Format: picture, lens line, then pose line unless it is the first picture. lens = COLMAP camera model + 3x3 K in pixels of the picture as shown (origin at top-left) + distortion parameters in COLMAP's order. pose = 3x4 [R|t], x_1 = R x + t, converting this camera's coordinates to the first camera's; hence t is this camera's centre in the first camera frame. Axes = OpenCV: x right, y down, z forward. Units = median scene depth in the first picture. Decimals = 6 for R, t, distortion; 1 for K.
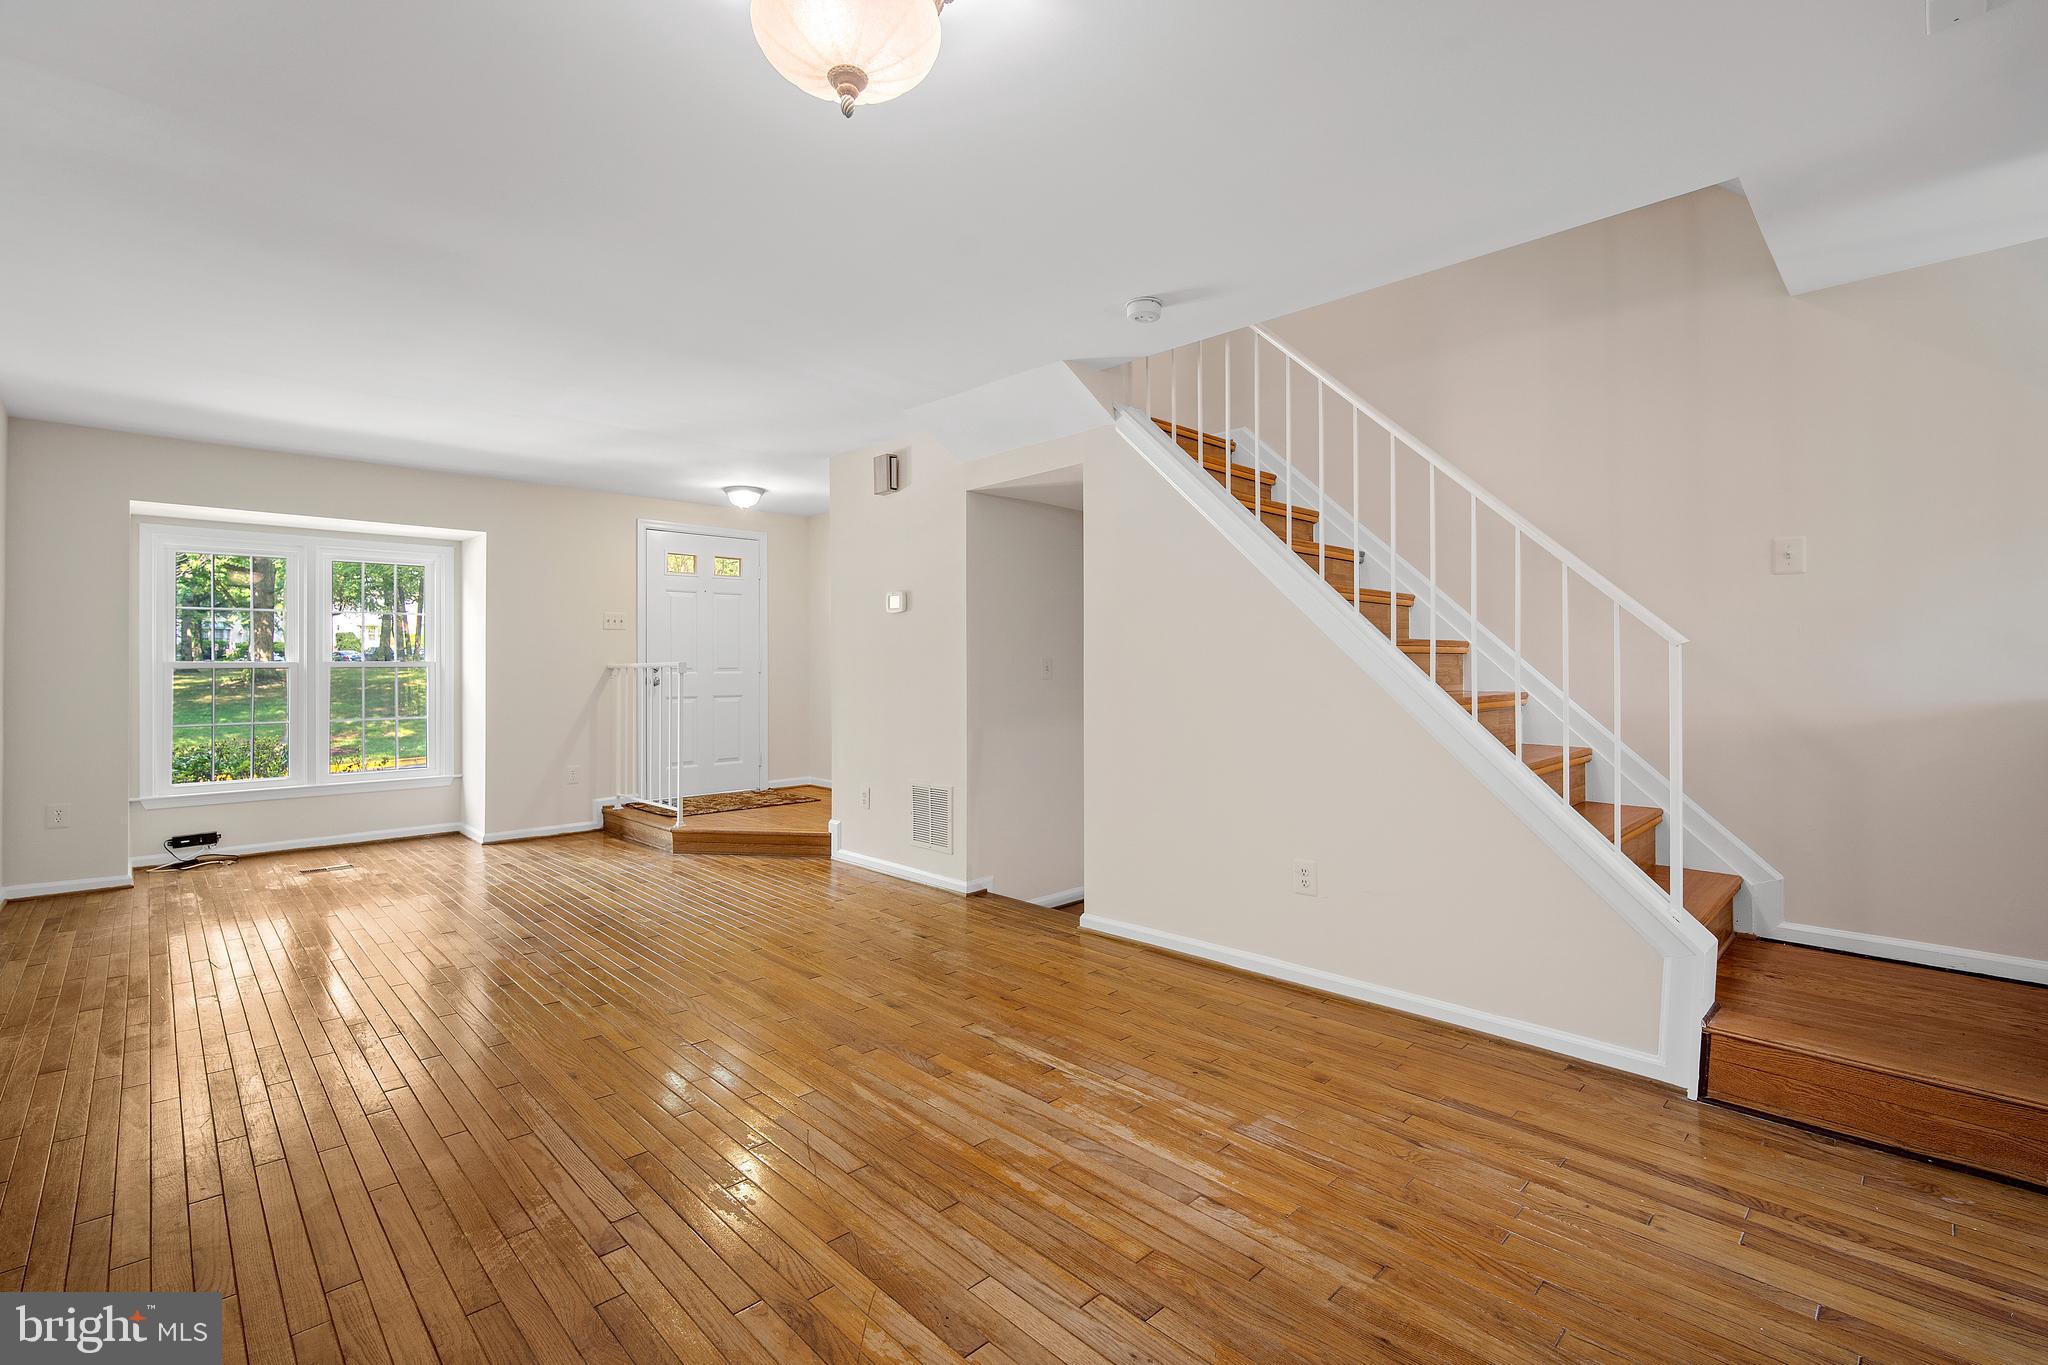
lens RADIAL K [[904.3, 0, 1054.1], [0, 904.3, 662.3], [0, 0, 1]] dist [-0.008994, 0.000492]
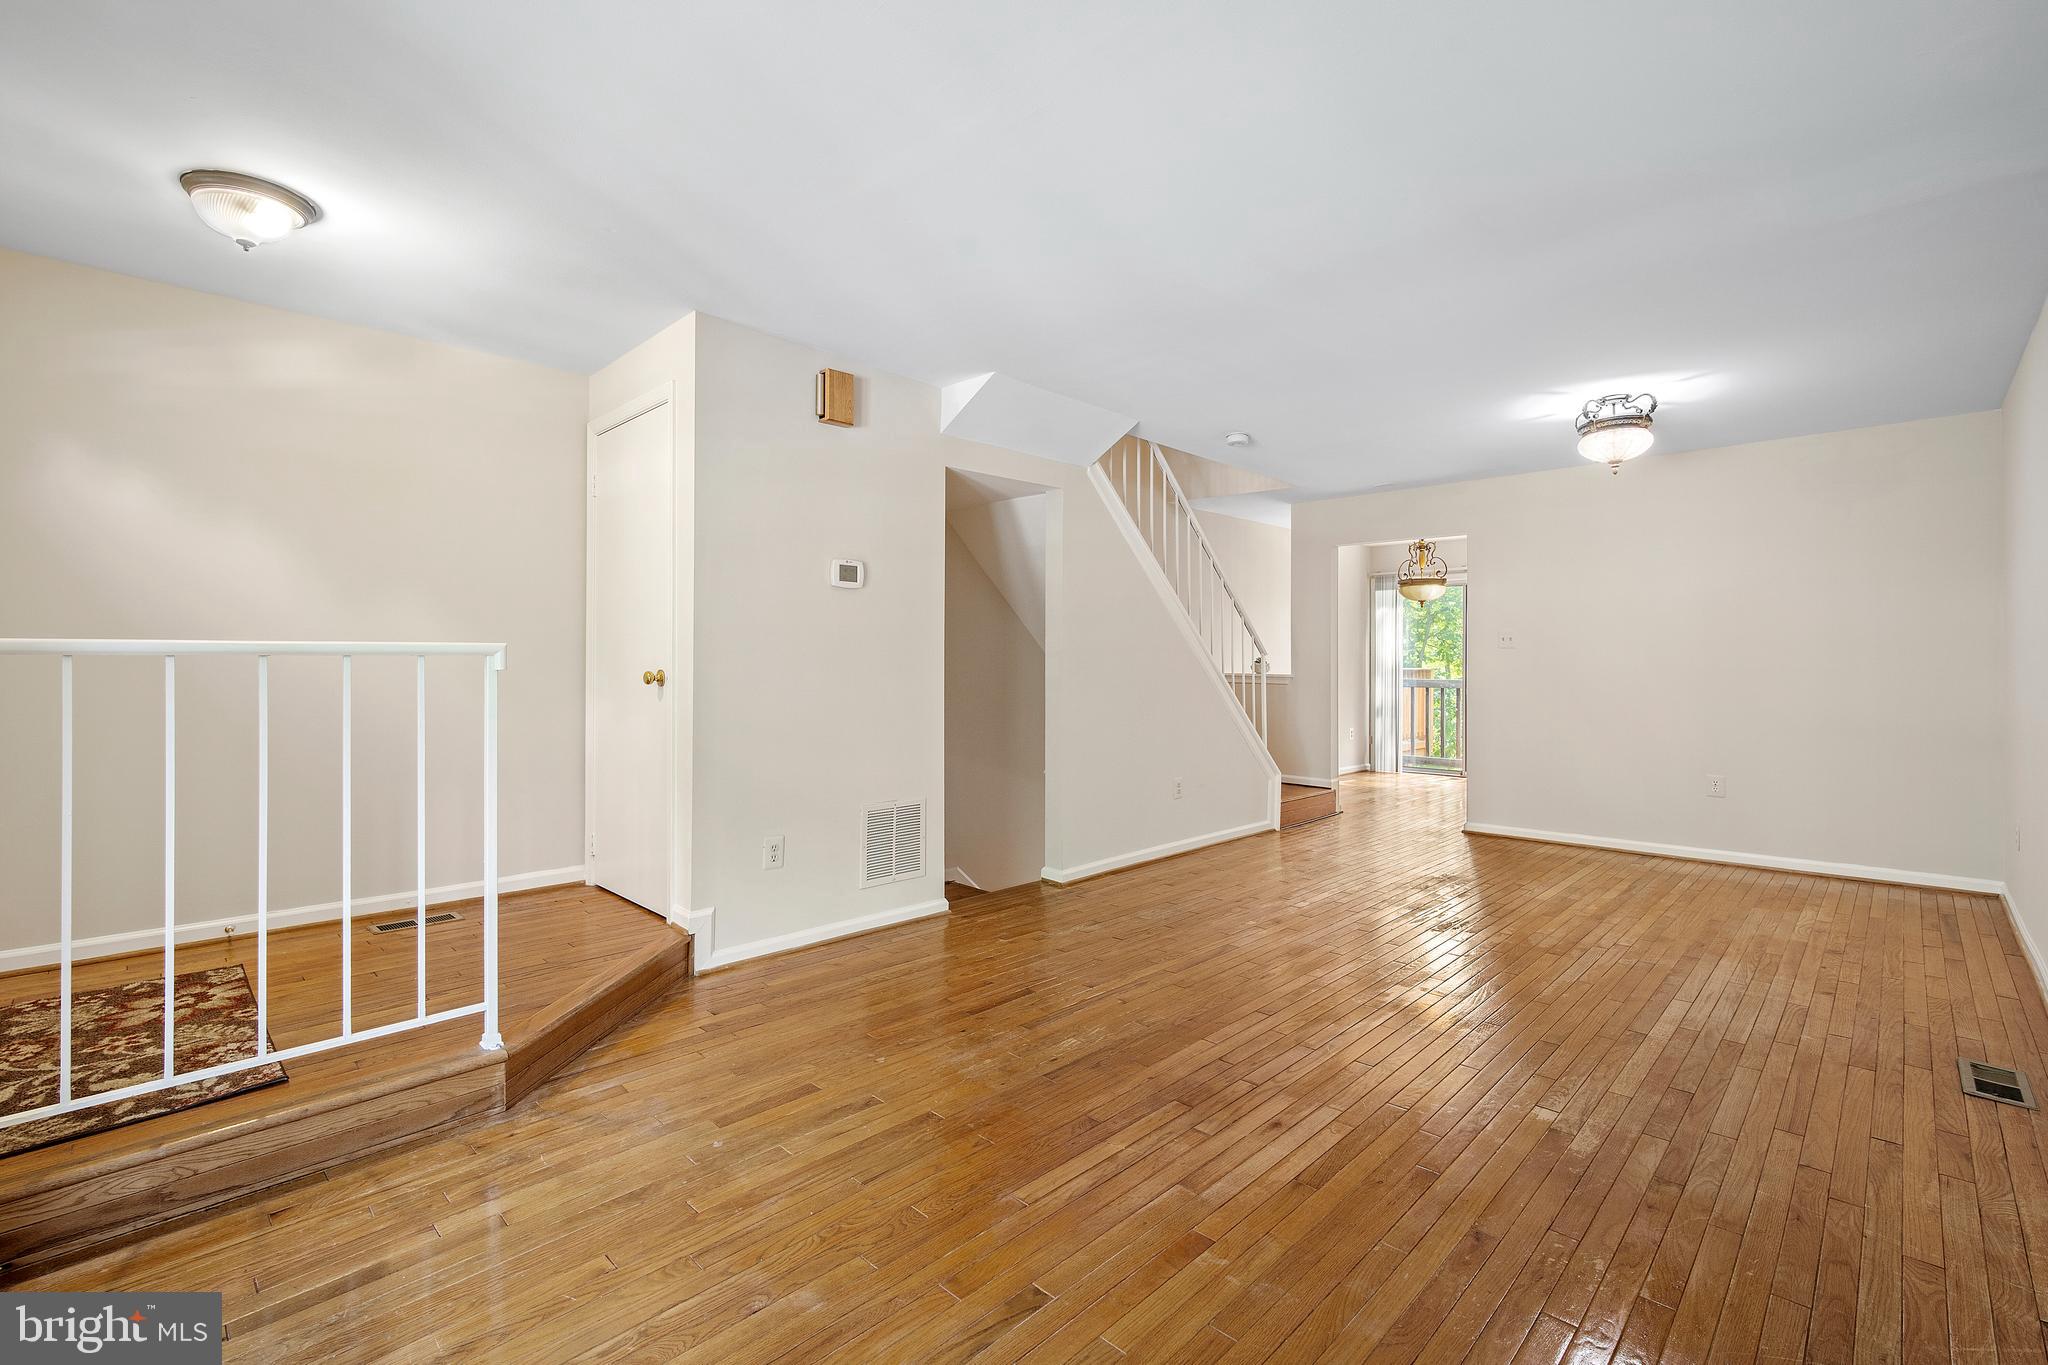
lens RADIAL K [[904.3, 0, 1054.1], [0, 904.3, 662.3], [0, 0, 1]] dist [-0.008994, 0.000492]
pose [[-0.024769, 0.005247, 0.999679, -0.953738], [-0.008724, 0.999947, -0.005464, 0.010363], [-0.999655, -0.008856, -0.024722, 0.866146]]
